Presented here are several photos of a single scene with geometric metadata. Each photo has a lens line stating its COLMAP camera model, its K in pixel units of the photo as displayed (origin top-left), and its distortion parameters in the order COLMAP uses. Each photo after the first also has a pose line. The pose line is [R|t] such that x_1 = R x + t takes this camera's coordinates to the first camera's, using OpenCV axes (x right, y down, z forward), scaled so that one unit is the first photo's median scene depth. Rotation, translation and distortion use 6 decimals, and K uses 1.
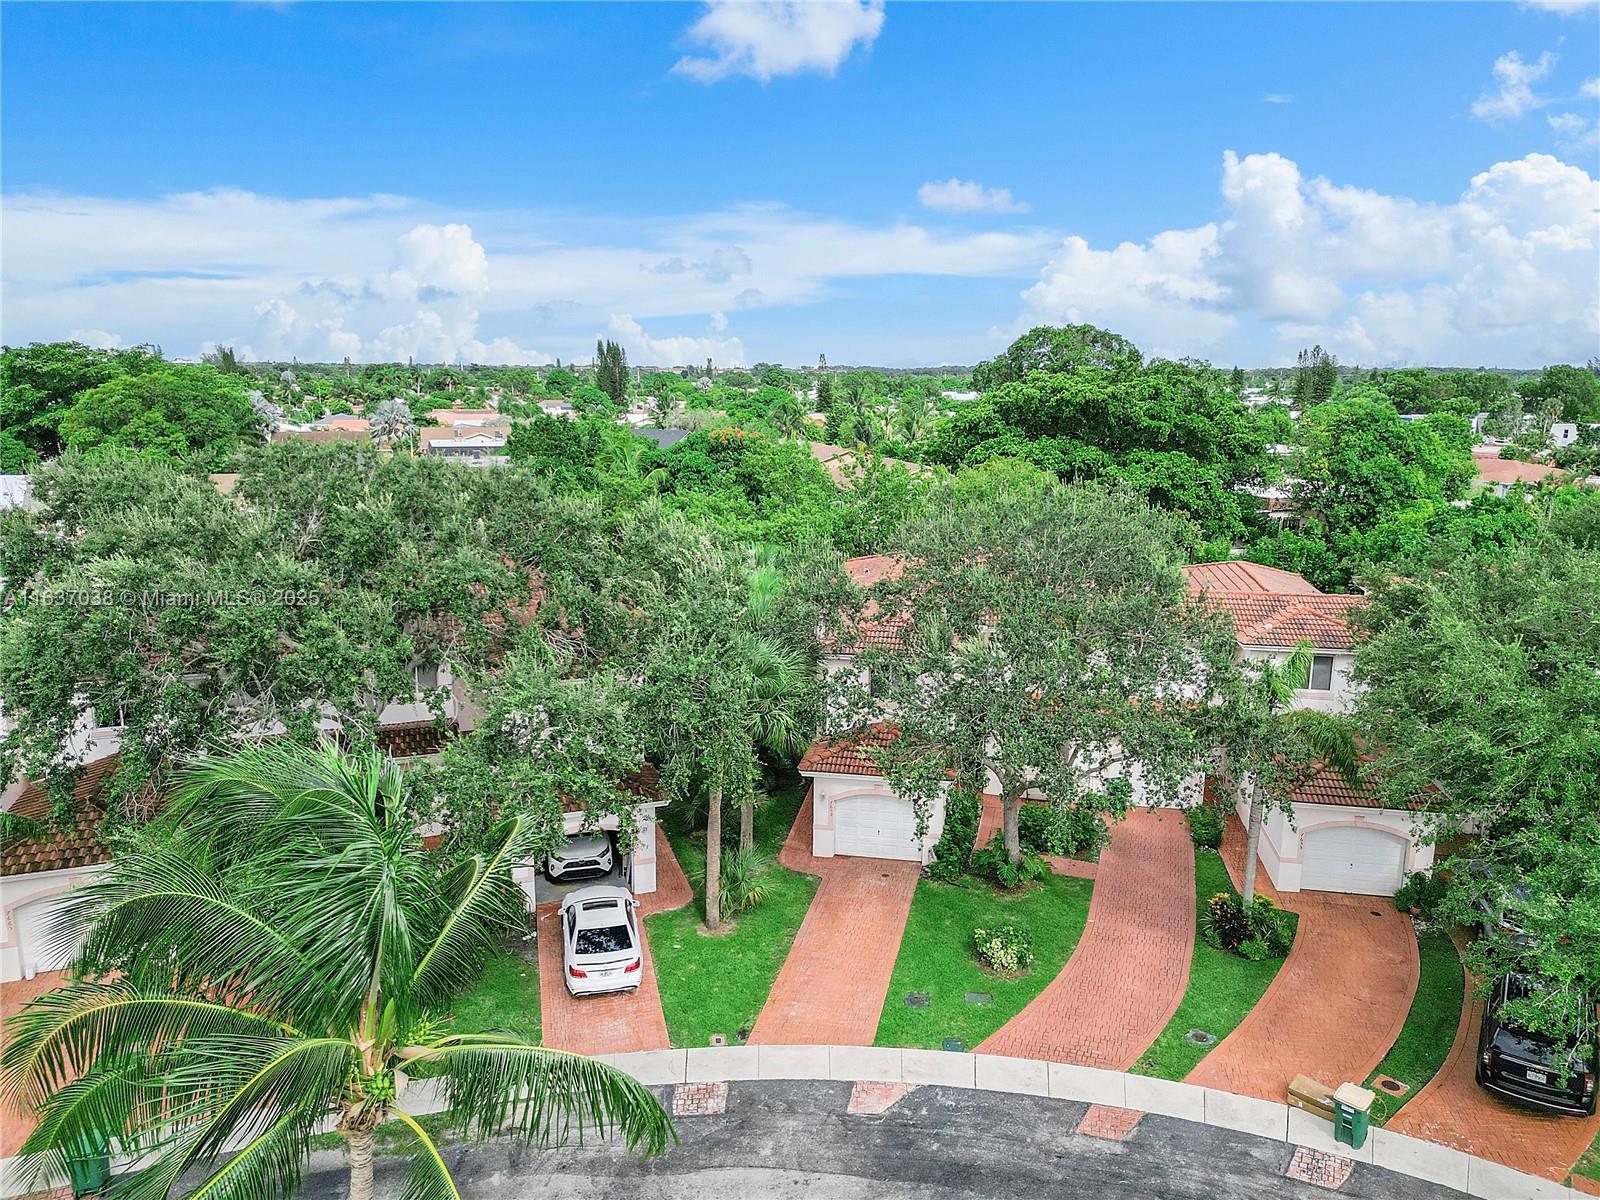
lens RADIAL K [[1143.3, 0, 806.3], [0, 1143.3, 605.8], [0, 0, 1]] dist [0.068753, -0.061600]
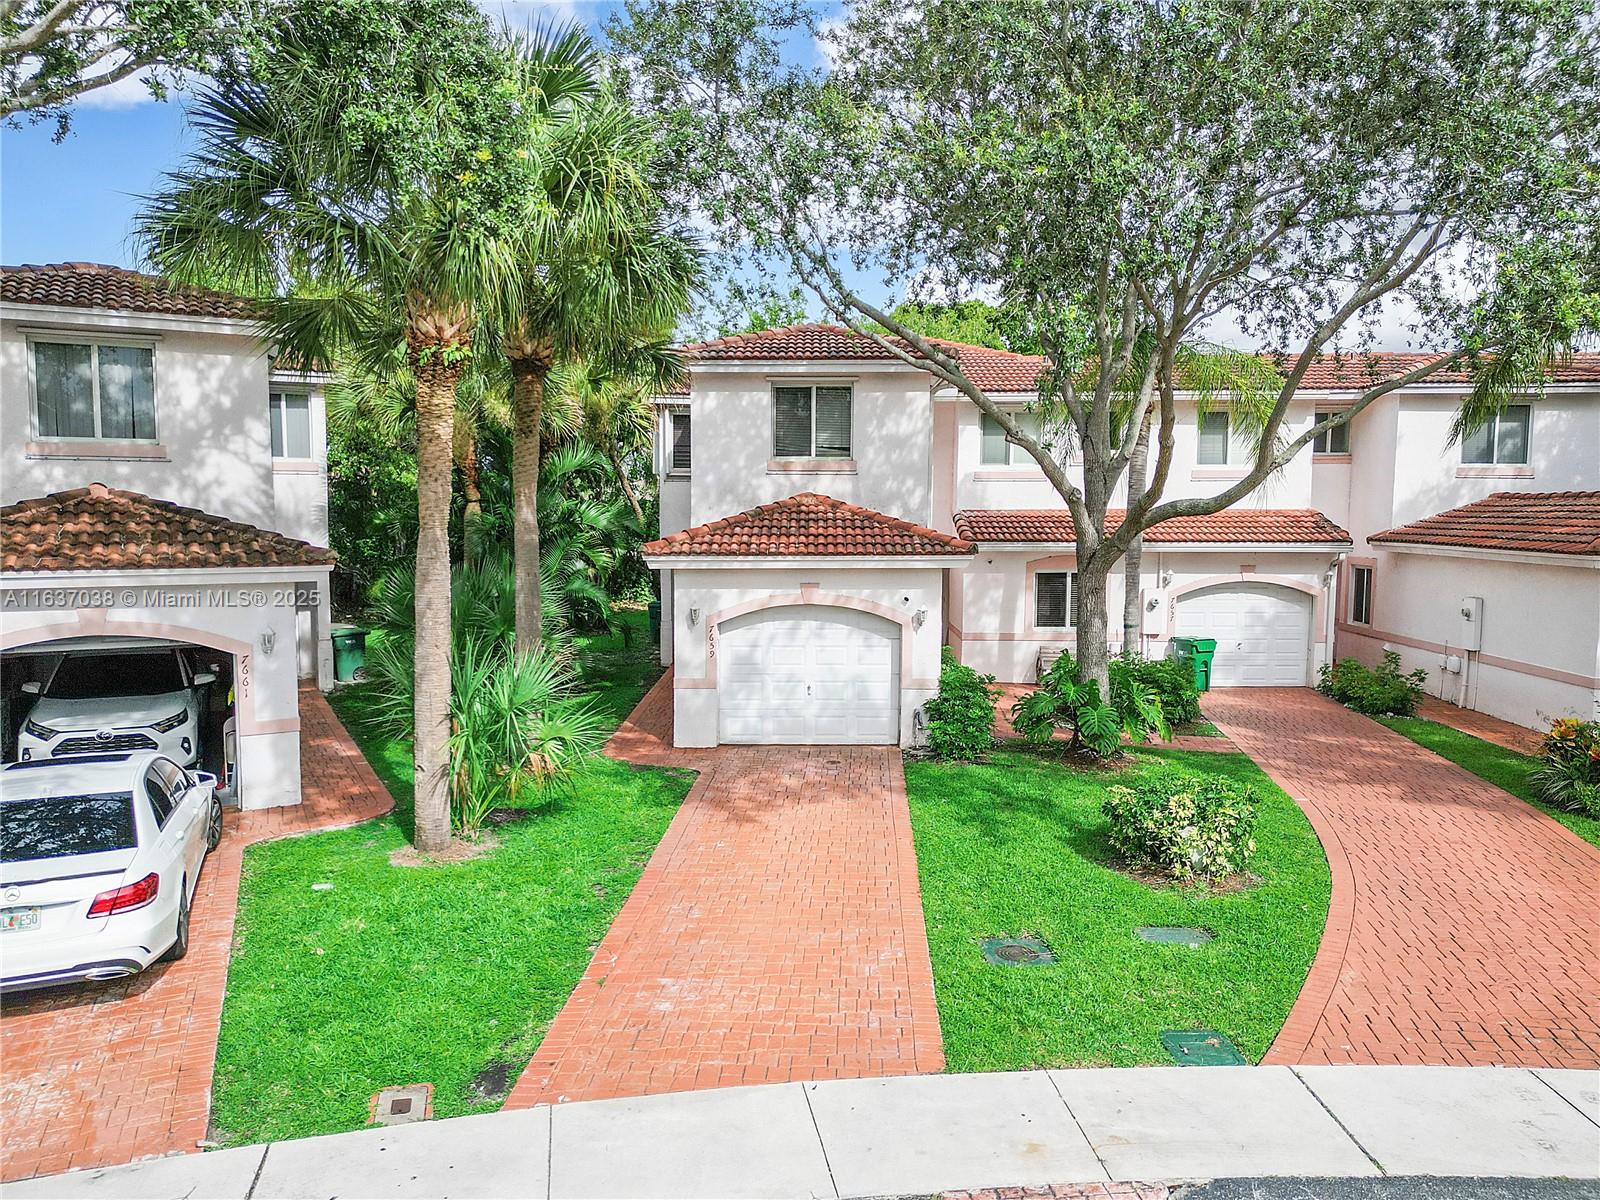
lens RADIAL K [[1143.3, 0, 806.3], [0, 1143.3, 605.8], [0, 0, 1]] dist [0.068753, -0.061600]
pose [[0.985726, -0.017663, 0.167428, -0.021451], [0.037624, 0.992441, -0.116810, 0.252272], [-0.164099, 0.121442, 0.978940, 0.598060]]
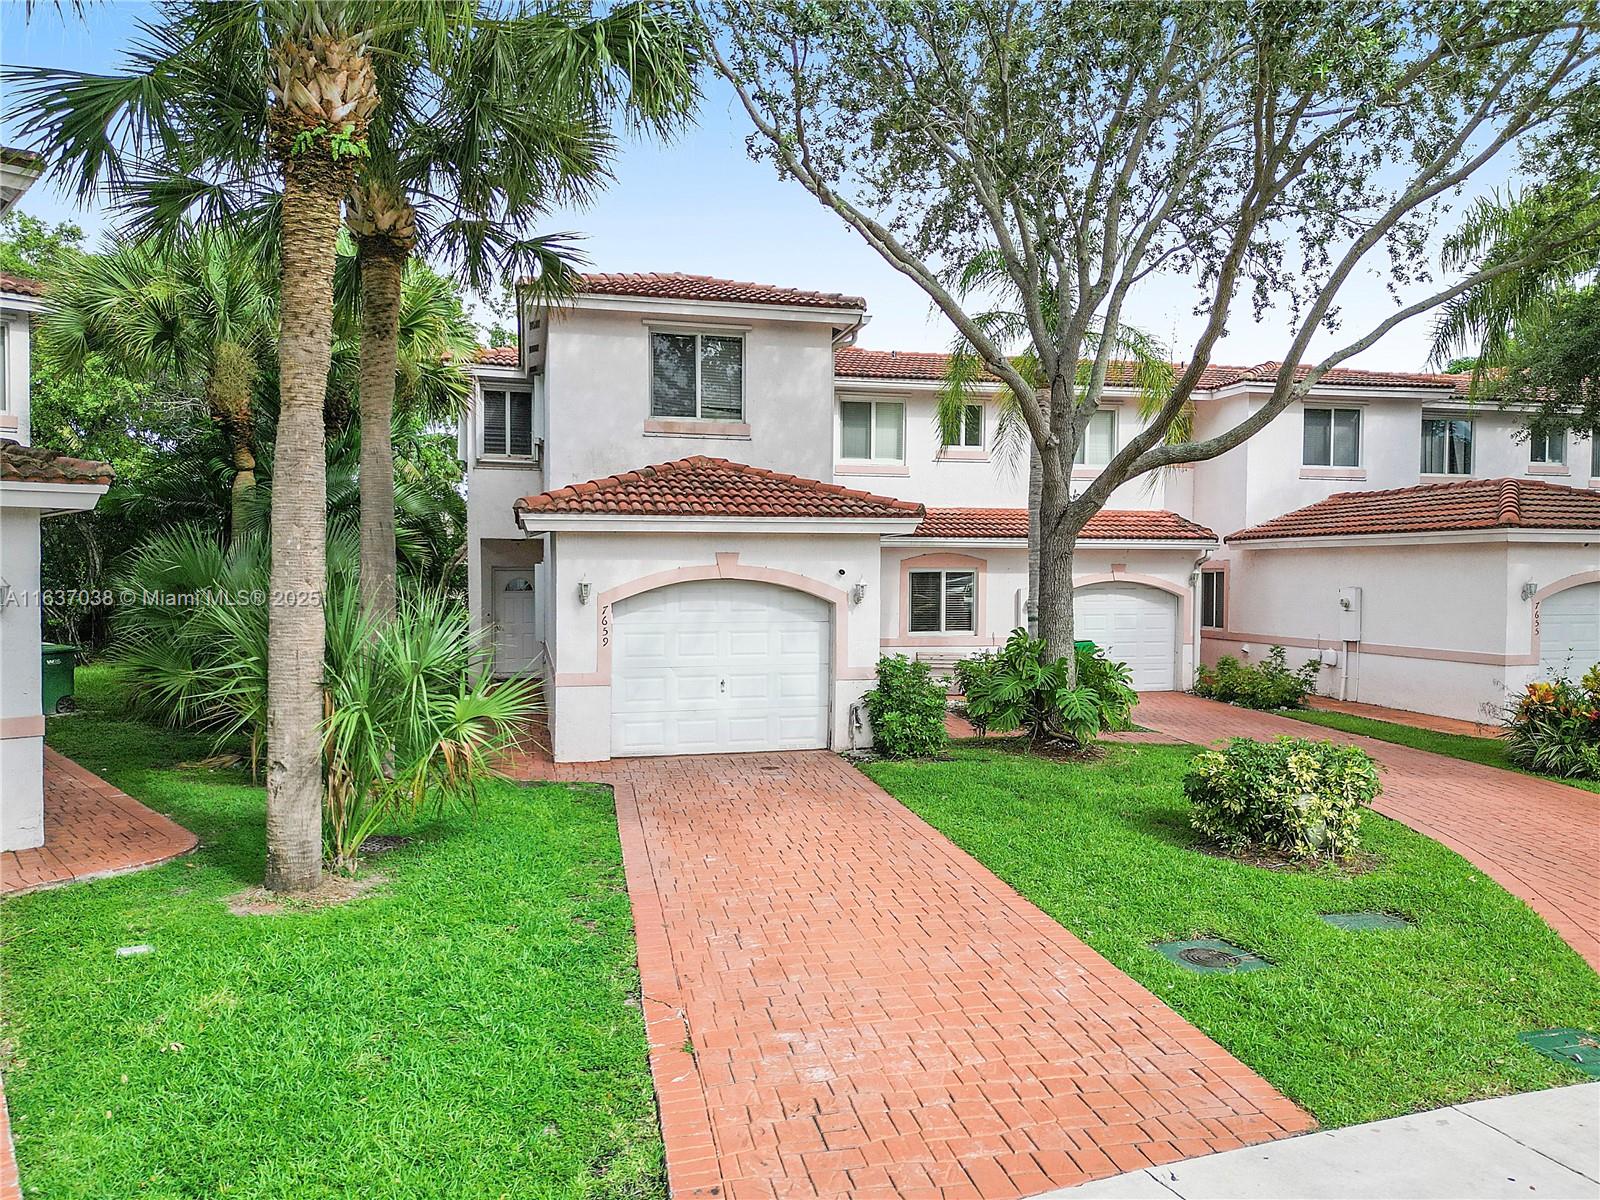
lens RADIAL K [[1143.3, 0, 806.3], [0, 1143.3, 605.8], [0, 0, 1]] dist [0.068753, -0.061600]
pose [[0.913207, -0.013689, 0.407265, -0.082725], [0.086025, 0.983388, -0.159839, 0.272660], [-0.398311, 0.181001, 0.899215, 0.719720]]
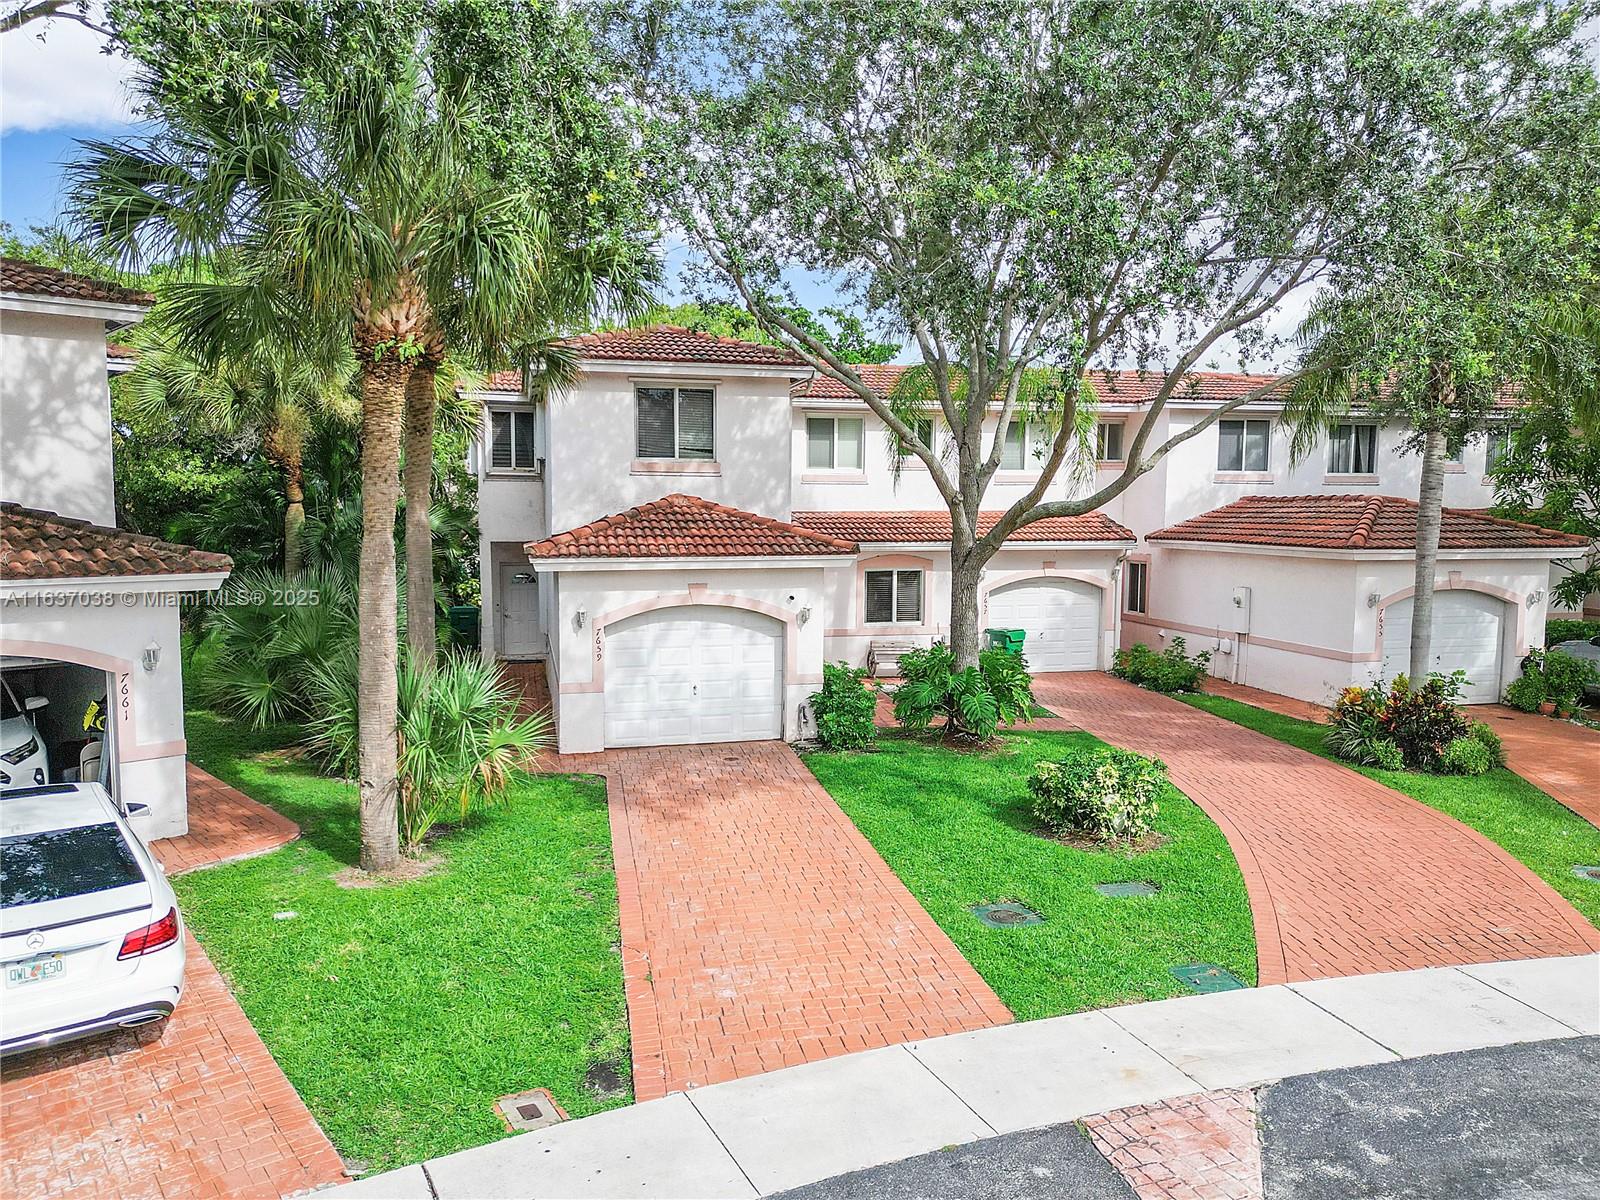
lens RADIAL K [[1155.4, 0, 809.1], [0, 1155.4, 605.9], [0, 0, 1]] dist [0.076230, -0.070325]
pose [[0.912683, -0.038081, 0.406890, -0.106740], [0.086928, 0.990954, -0.102241, 0.250210], [-0.399316, 0.128684, 0.907737, 0.603925]]
